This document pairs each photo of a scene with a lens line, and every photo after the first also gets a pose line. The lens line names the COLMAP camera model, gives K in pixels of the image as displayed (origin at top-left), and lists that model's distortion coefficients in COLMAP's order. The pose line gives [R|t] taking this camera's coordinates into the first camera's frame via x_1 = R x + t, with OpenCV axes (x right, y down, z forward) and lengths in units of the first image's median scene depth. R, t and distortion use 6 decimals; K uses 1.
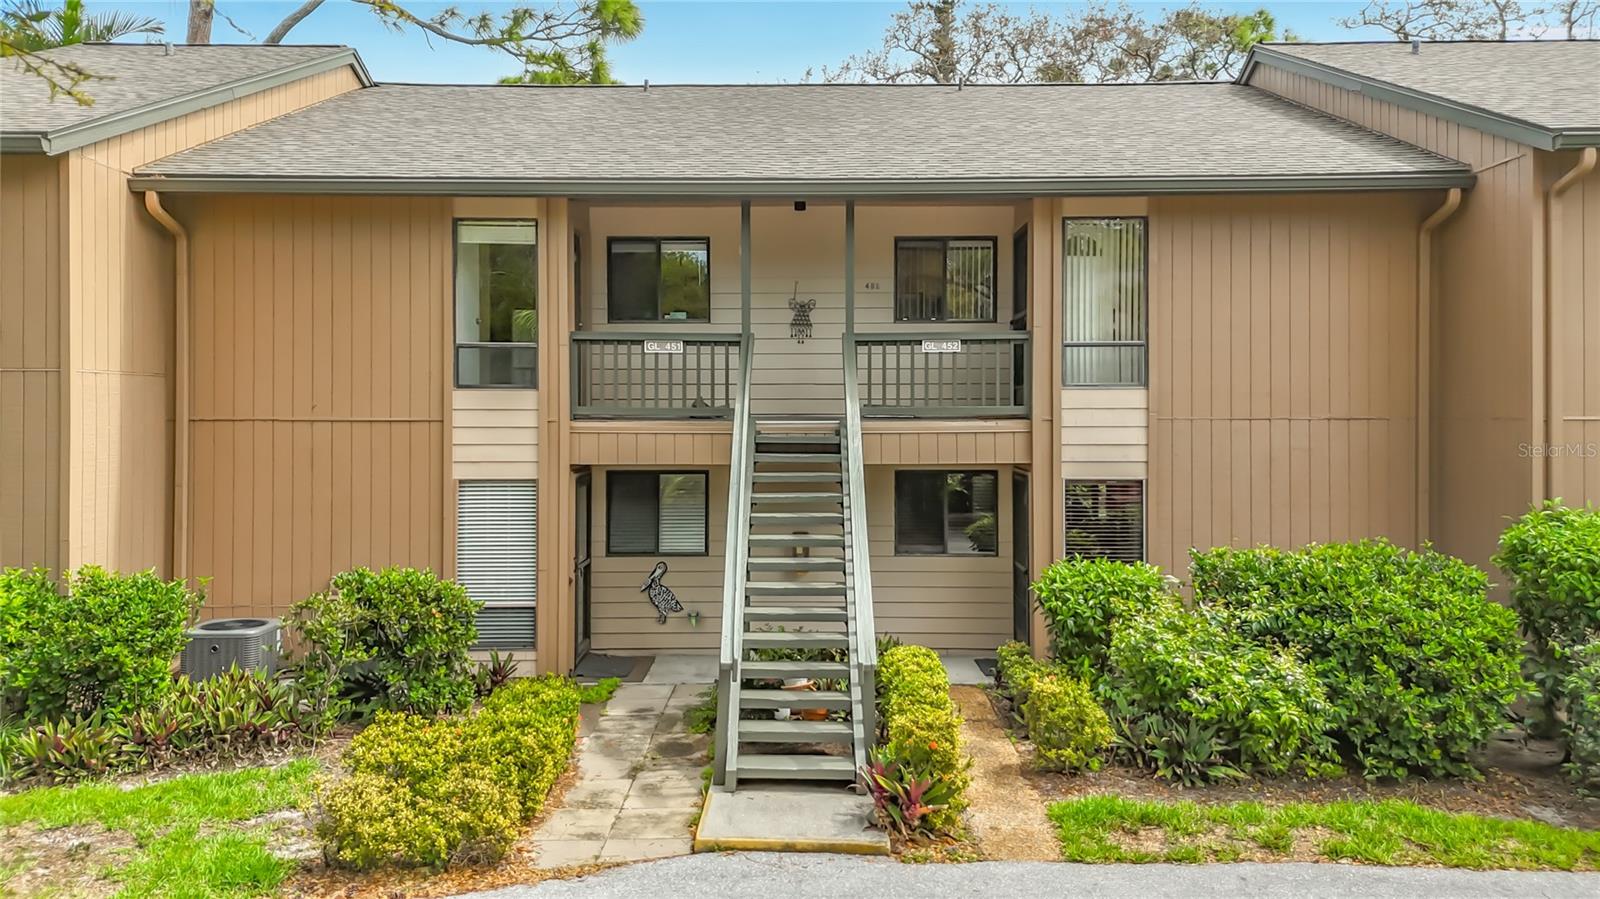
lens RADIAL K [[1167.5, 0, 797.0], [0, 1167.5, 414.1], [0, 0, 1]] dist [0.101879, -0.127615]
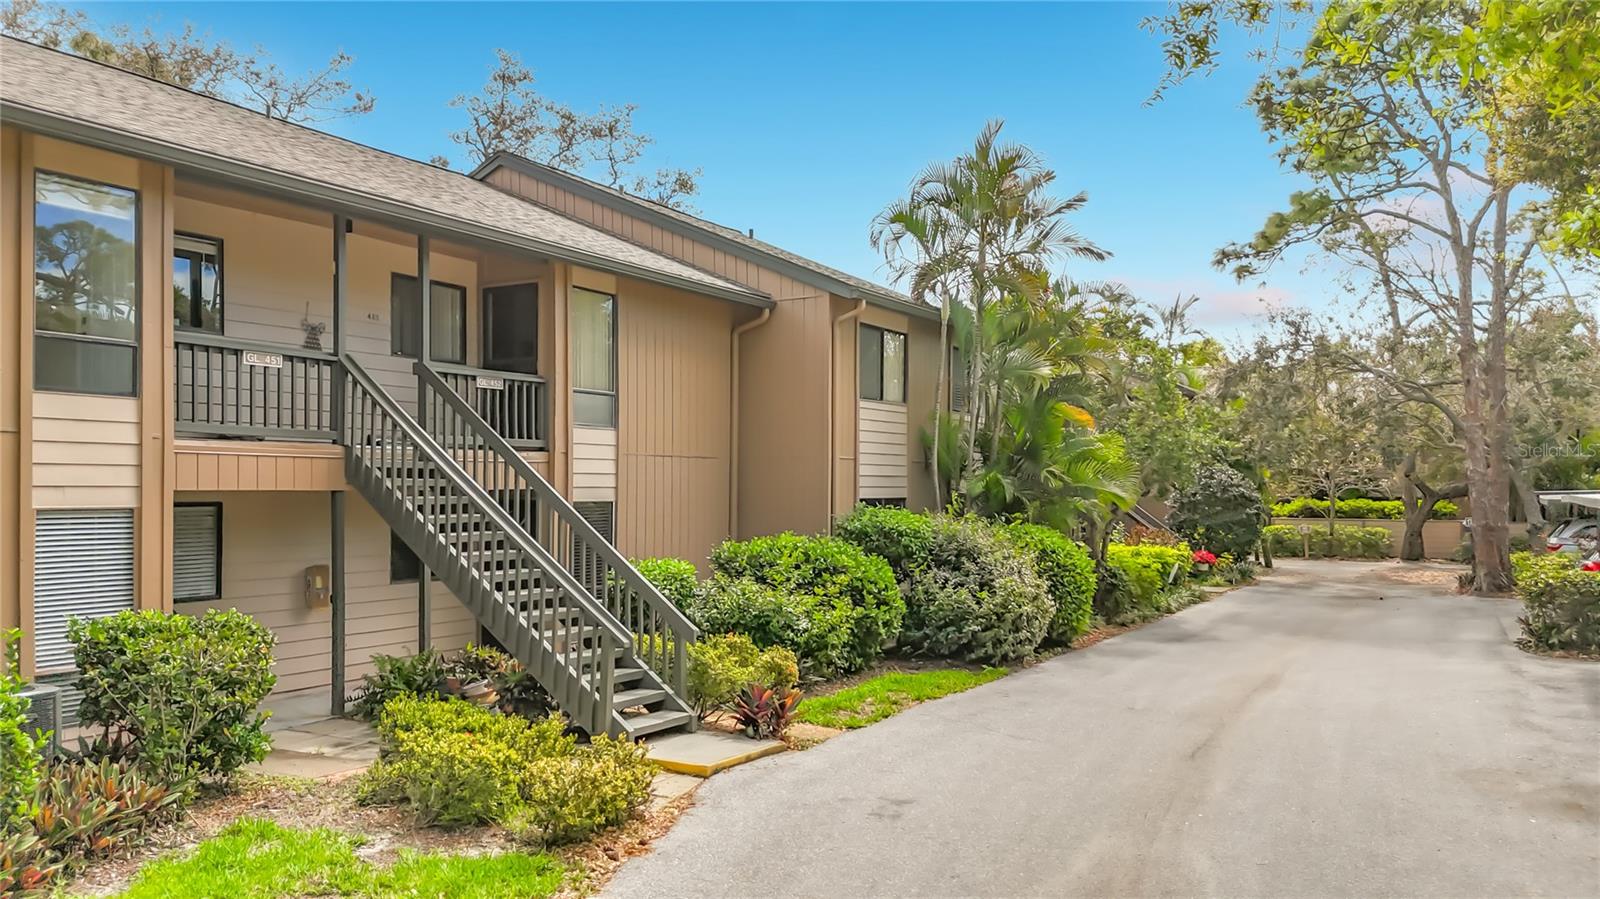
lens RADIAL K [[1197.8, 0, 793.5], [0, 1197.8, 493.5], [0, 0, 1]] dist [0.083982, -0.084723]
pose [[0.508223, -0.002902, 0.861220, -0.791904], [-0.004634, 0.999971, 0.006104, 0.041938], [-0.861213, -0.007093, 0.508195, 0.187733]]
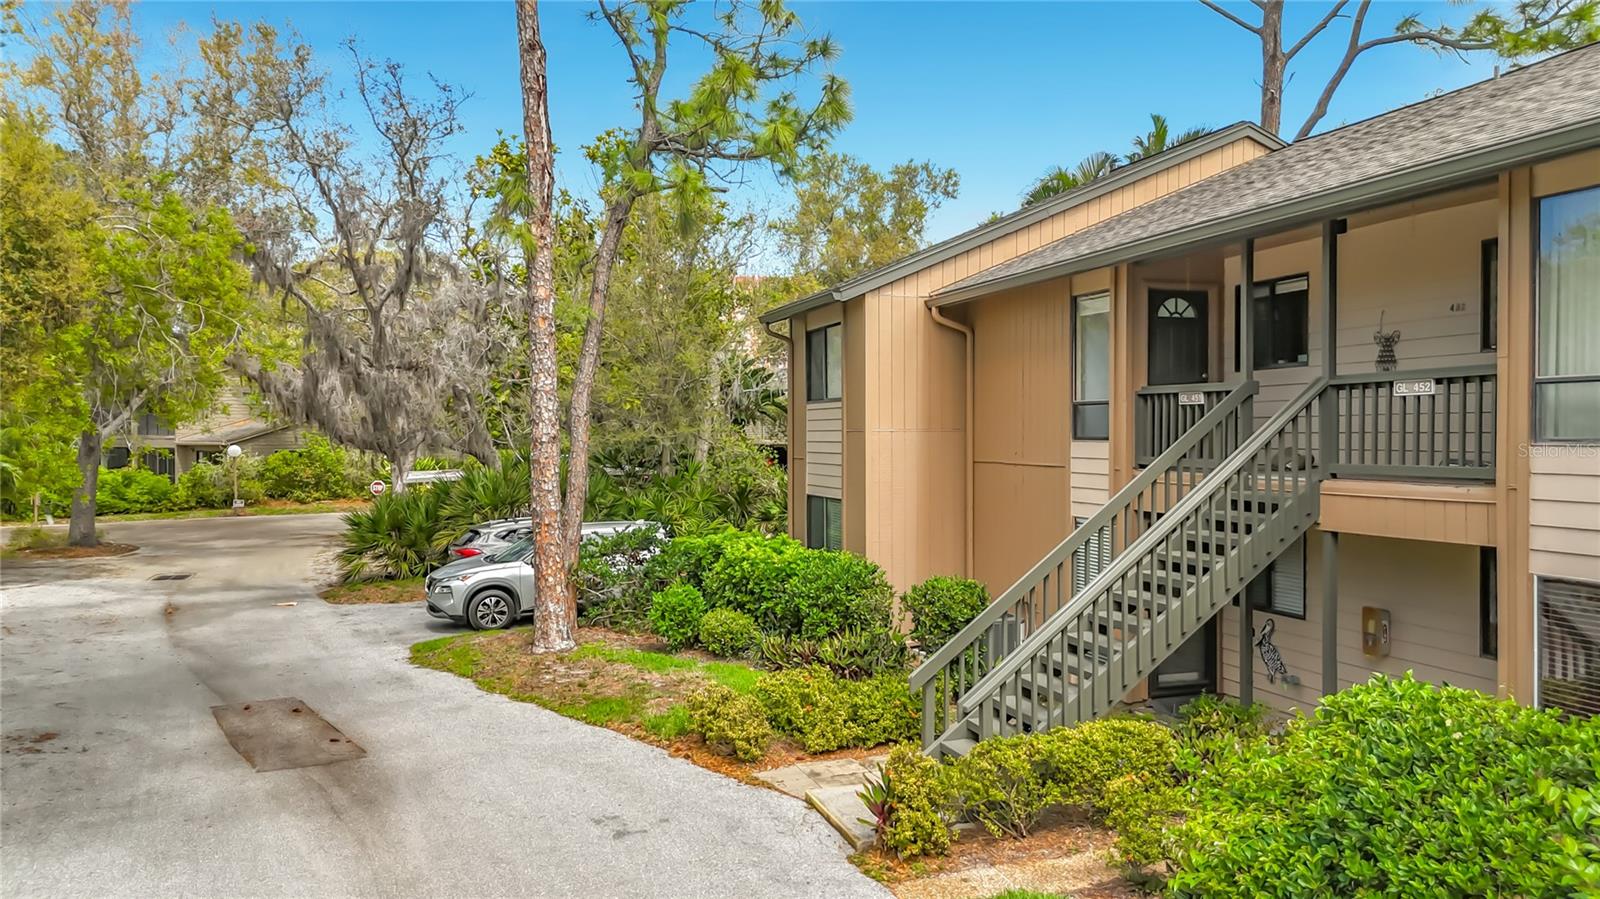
lens RADIAL K [[1205.5, 0, 806.5], [0, 1205.5, 425.1], [0, 0, 1]] dist [0.085097, 0.000310]
pose [[0.315150, -0.006871, -0.949017, 0.859296], [0.004804, 0.999973, -0.005644, -0.033916], [0.949030, -0.002780, 0.315174, 0.393559]]
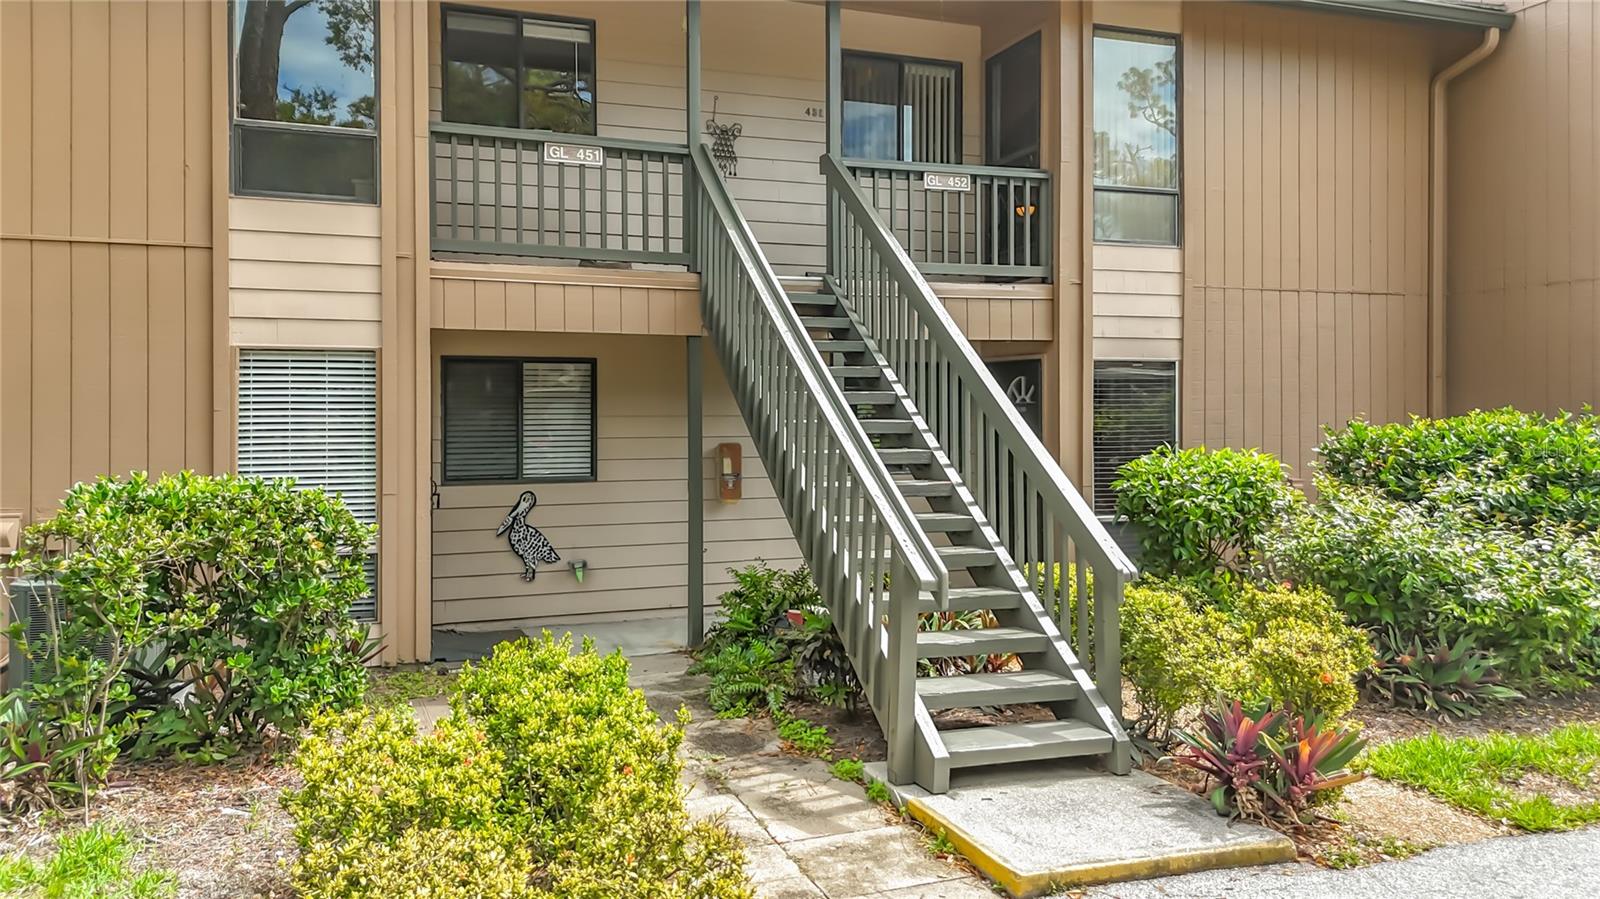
lens RADIAL K [[1196.2, 0, 798.8], [0, 1196.2, 415.9], [0, 0, 1]] dist [0.041749, -0.005445]
pose [[0.933588, -0.003952, 0.358327, -0.265364], [0.003088, 0.999991, 0.002984, 0.098129], [-0.358335, -0.001679, 0.933591, 0.352970]]
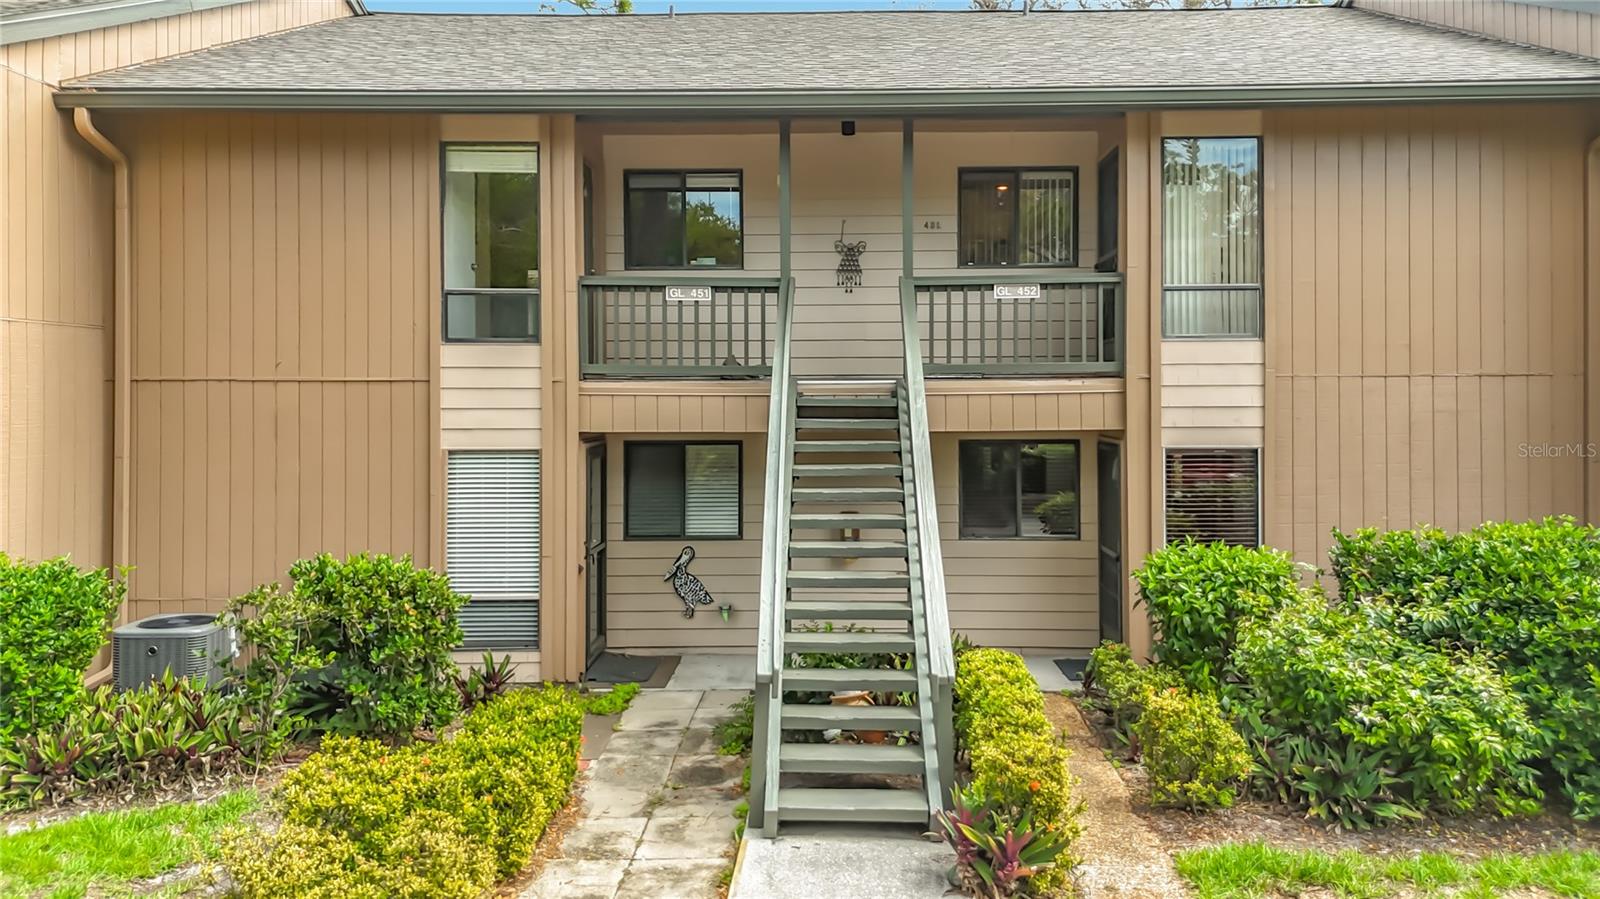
lens RADIAL K [[1179.0, 0, 822.5], [0, 1179.0, 401.6], [0, 0, 1]] dist [0.090590, -0.099660]
pose [[0.999962, -0.002394, -0.008400, -0.011102], [0.002423, 0.999991, 0.003457, 0.020194], [0.008392, -0.003477, 0.999959, 0.158396]]
